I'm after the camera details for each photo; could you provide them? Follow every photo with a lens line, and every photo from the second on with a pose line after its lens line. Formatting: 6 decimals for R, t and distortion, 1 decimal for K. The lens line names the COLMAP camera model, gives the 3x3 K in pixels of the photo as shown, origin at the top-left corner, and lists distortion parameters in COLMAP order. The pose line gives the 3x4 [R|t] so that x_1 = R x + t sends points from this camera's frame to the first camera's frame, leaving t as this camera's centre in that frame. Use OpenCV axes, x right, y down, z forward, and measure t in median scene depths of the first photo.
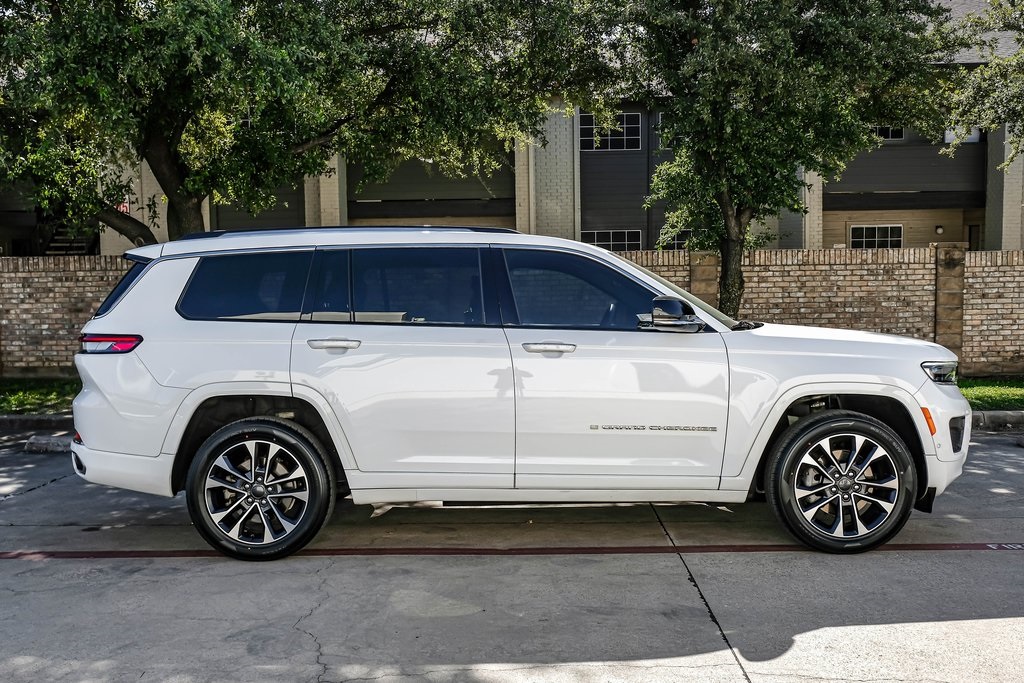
lens RADIAL K [[1020.4, 0, 501.7], [0, 1020.4, 371.6], [0, 0, 1]] dist [-0.033325, 0.000000]
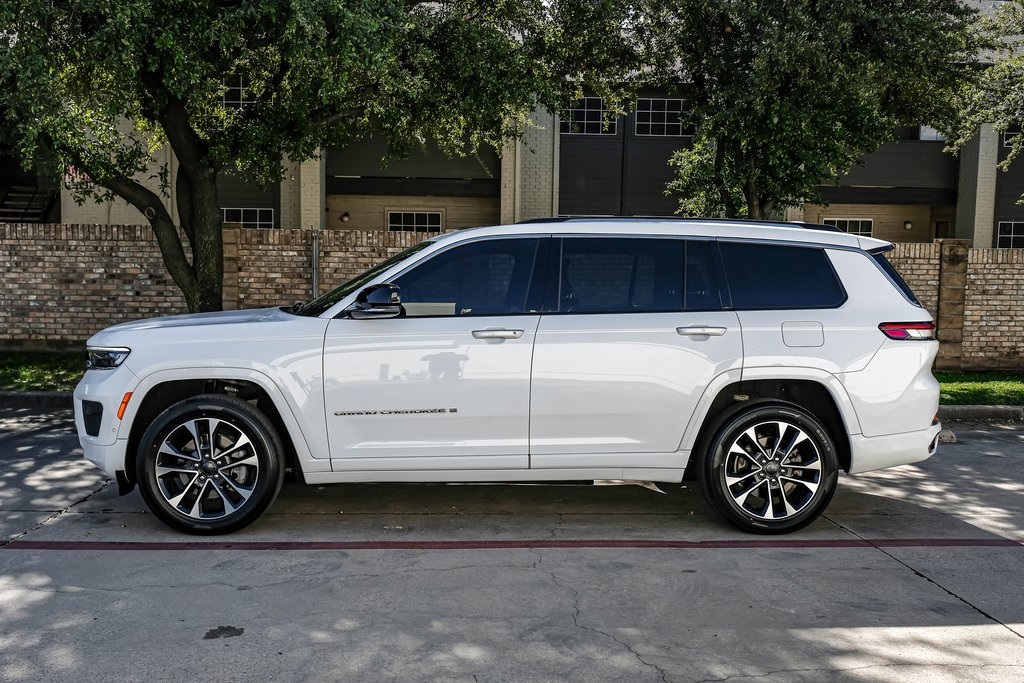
lens RADIAL K [[1019.7, 0, 477.2], [0, 1019.7, 364.3], [0, 0, 1]] dist [-0.035250, 0.000000]
pose [[0.996653, 0.021746, 0.078807, -0.113636], [-0.022501, 0.999709, 0.008709, 0.000720], [-0.078595, -0.010453, 0.996852, 0.020894]]
